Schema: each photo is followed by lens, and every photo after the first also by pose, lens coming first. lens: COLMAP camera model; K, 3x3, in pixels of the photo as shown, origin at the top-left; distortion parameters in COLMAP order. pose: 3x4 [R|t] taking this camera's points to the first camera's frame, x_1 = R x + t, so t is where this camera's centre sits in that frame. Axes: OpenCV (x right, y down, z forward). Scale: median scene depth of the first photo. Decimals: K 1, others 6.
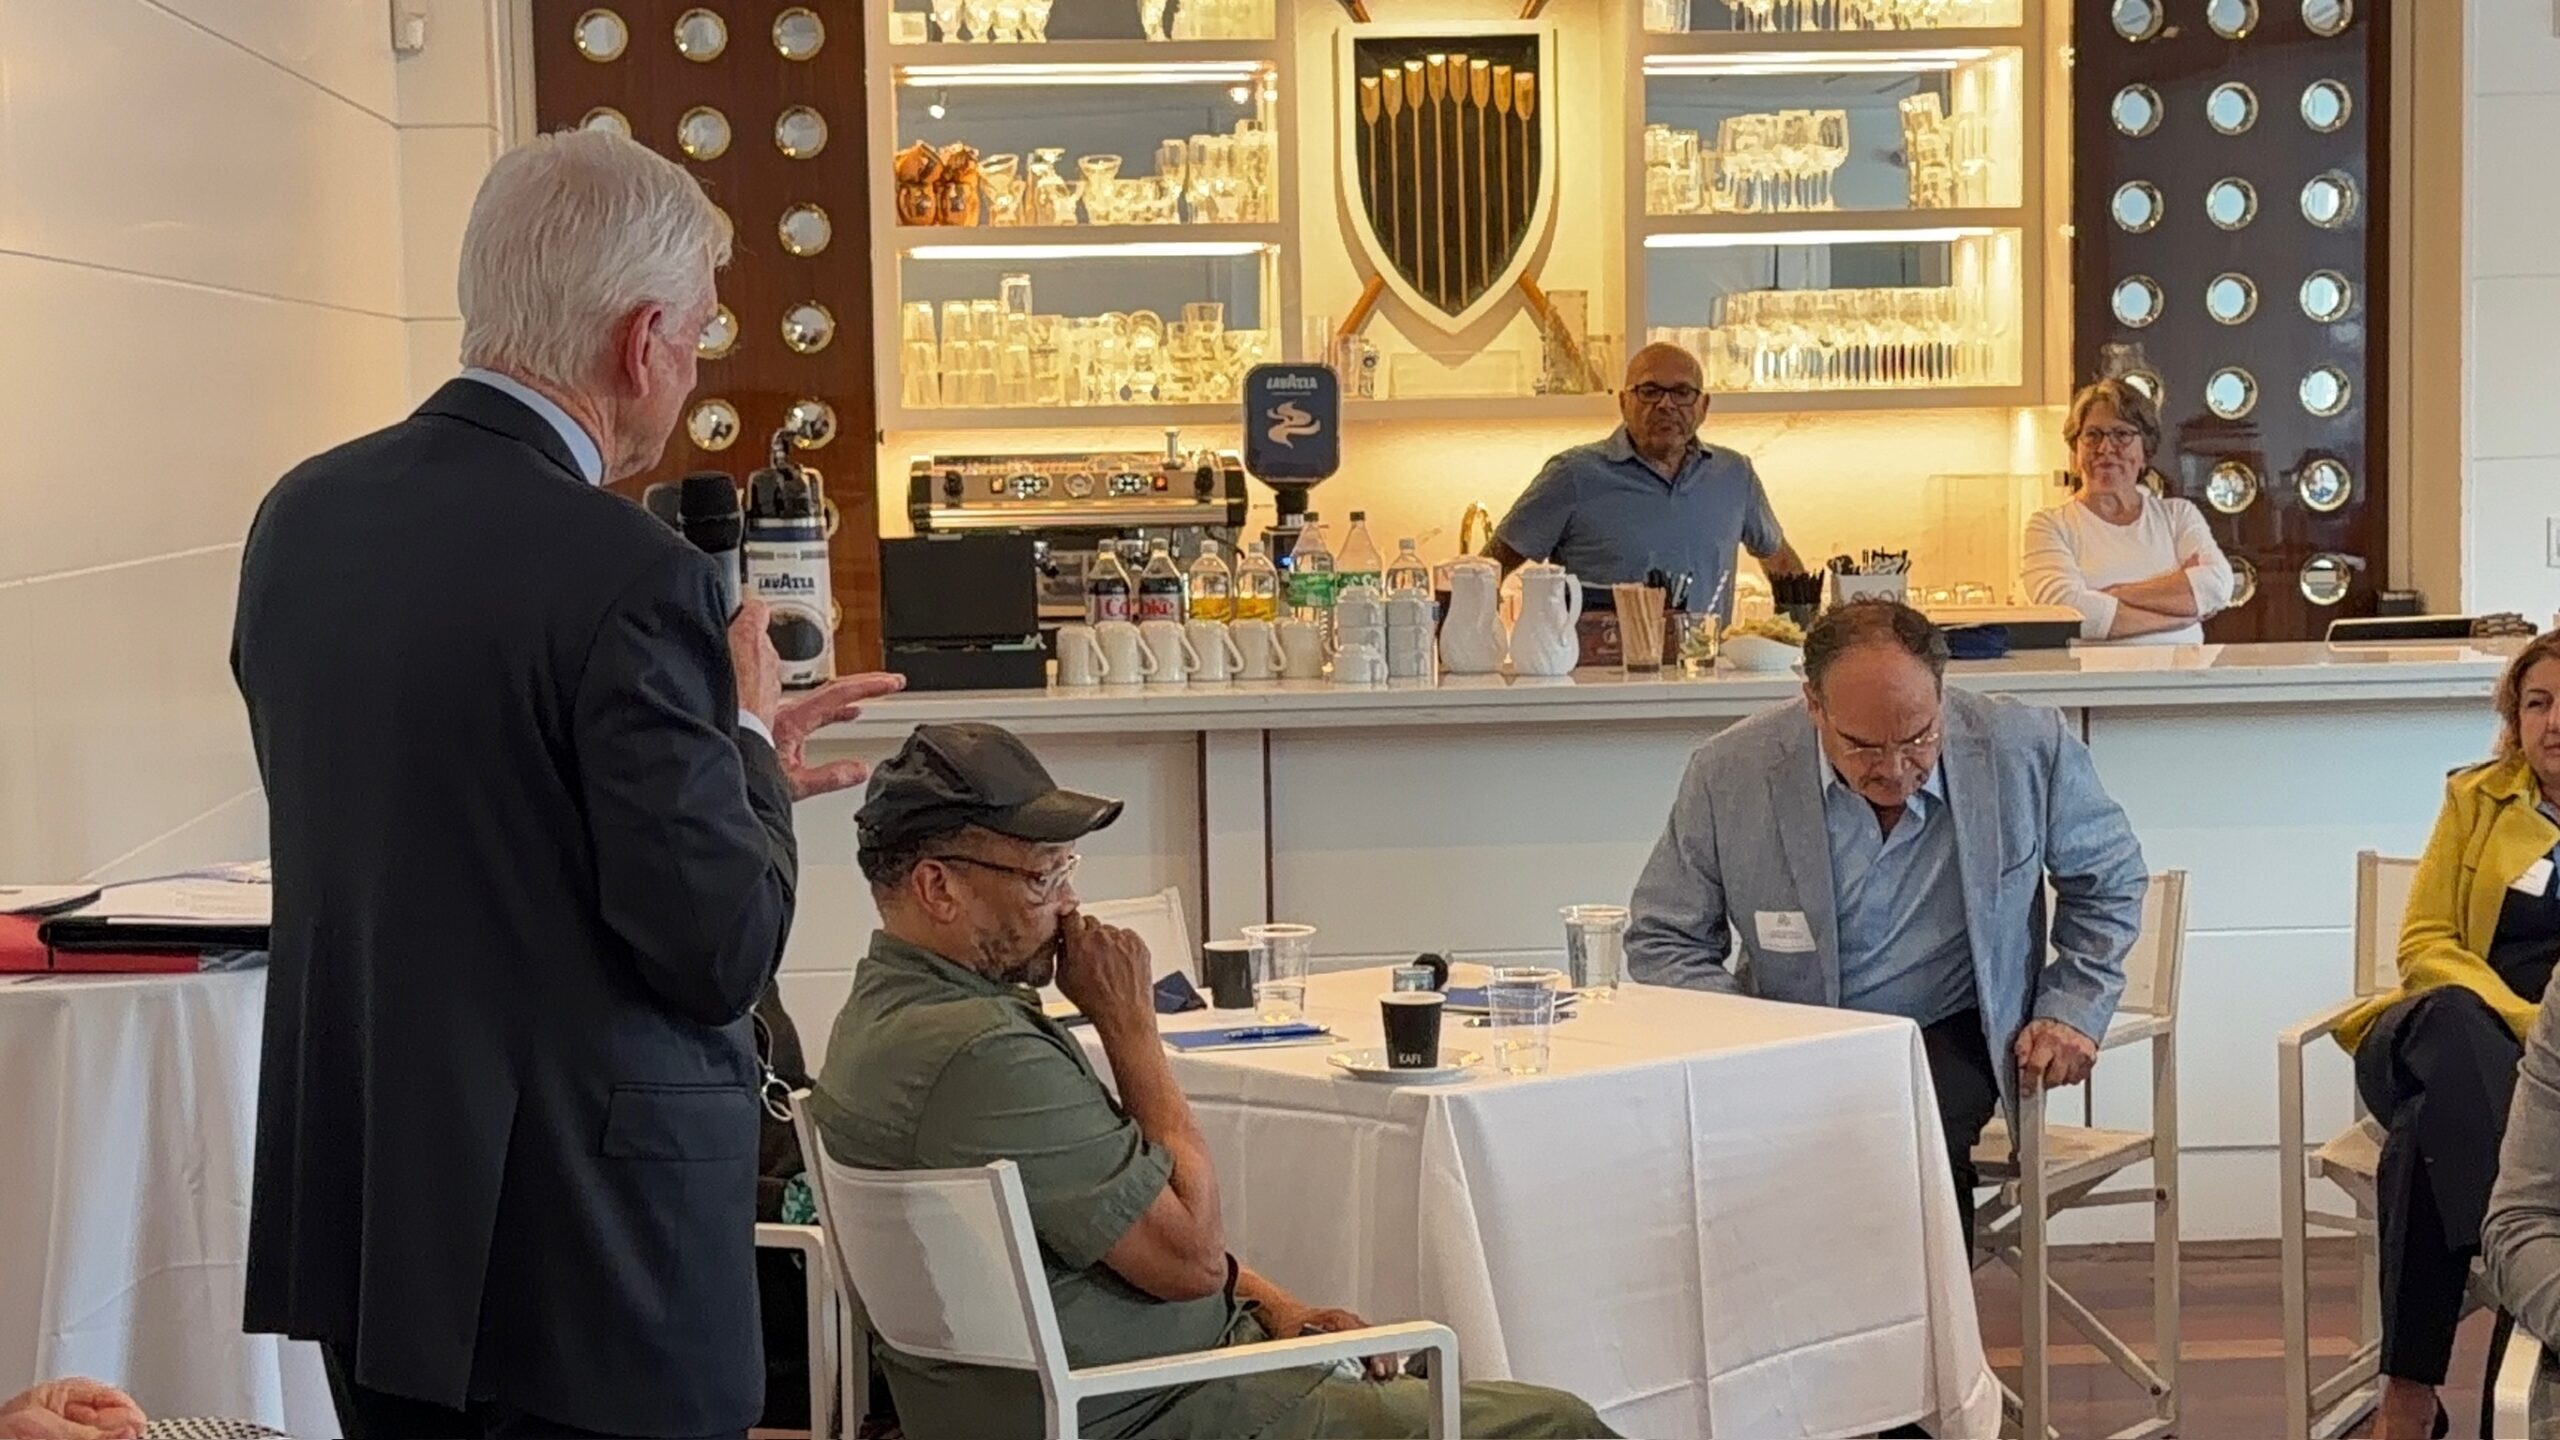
lens RADIAL K [[4175.5, 0, 1290.5], [0, 4175.5, 726.7], [0, 0, 1]] dist [0.071113, 0.032407]
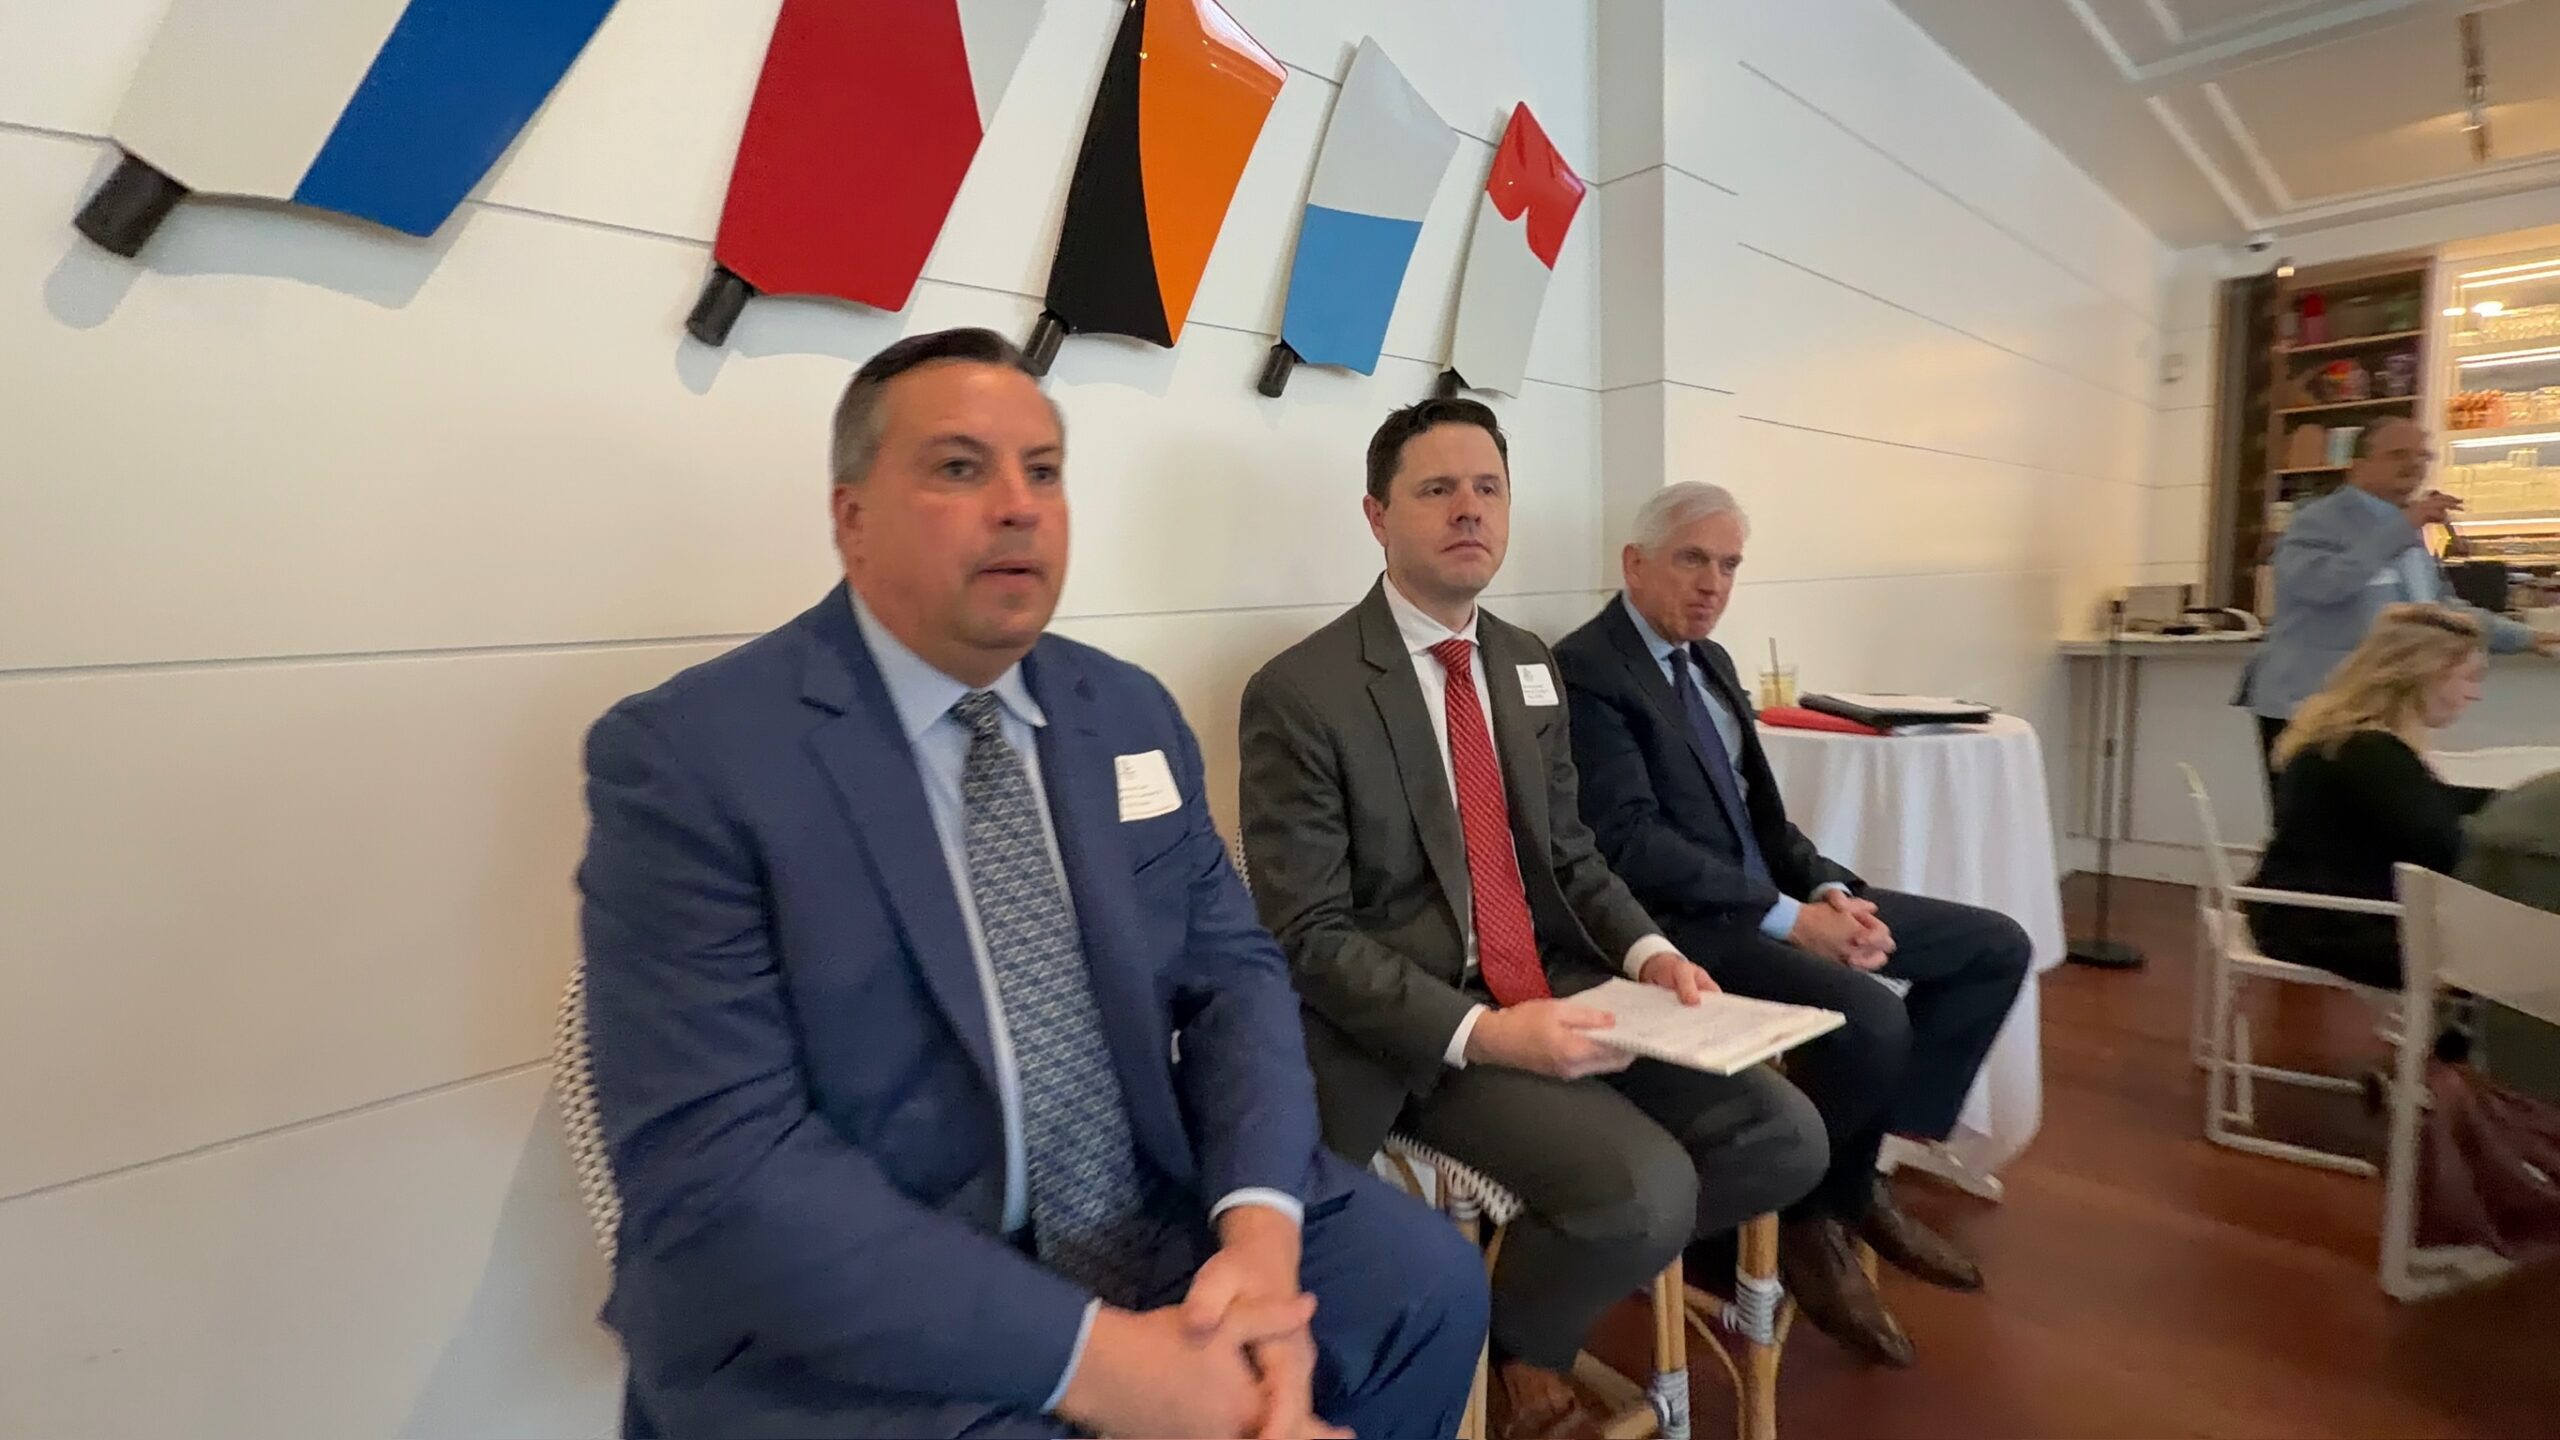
lens RADIAL K [[1088.2, 0, 1280.0], [0, 1088.2, 720.0], [0, 0, 1]] dist [0.020801, -0.010958]
pose [[0.613890, 0.088530, -0.784411, -0.002901], [-0.037967, 0.995853, 0.082680, 0.007585], [0.788478, -0.020974, 0.614706, 0.155692]]
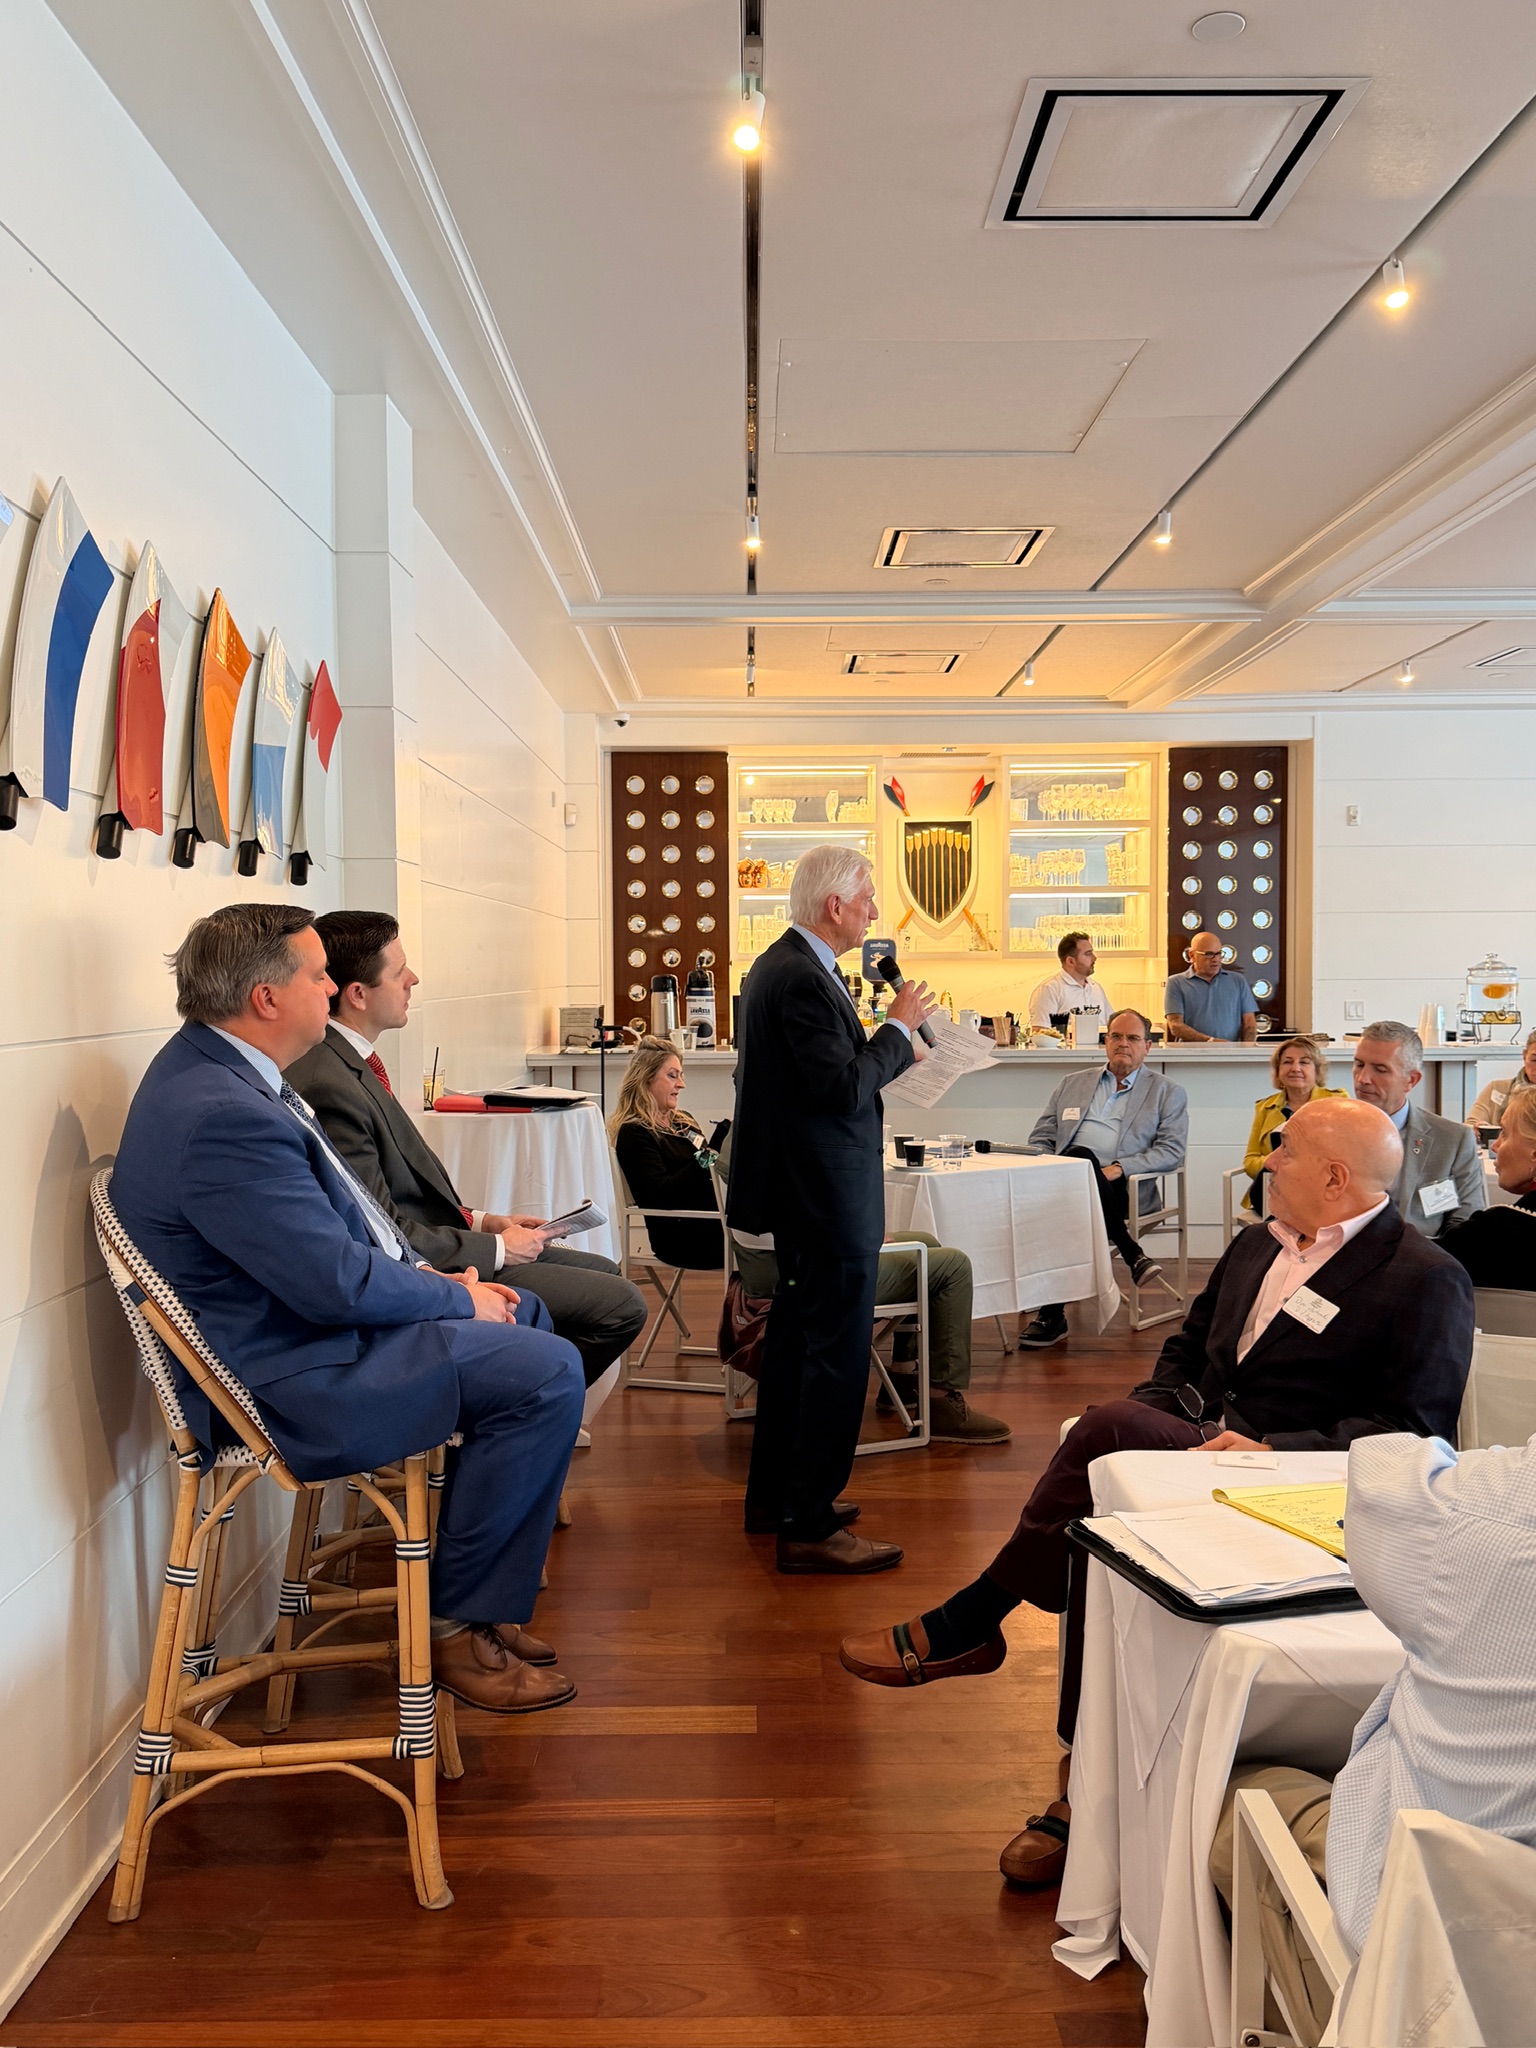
lens RADIAL K [[1695.0, 0, 740.2], [0, 1695.0, 1033.0], [0, 0, 1]] dist [0.107672, -0.198608]
pose [[0.996556, 0.018893, -0.080744, 0.000352], [-0.021975, 0.999057, -0.037447, 0.019552], [0.079961, 0.039093, 0.996031, -0.124662]]
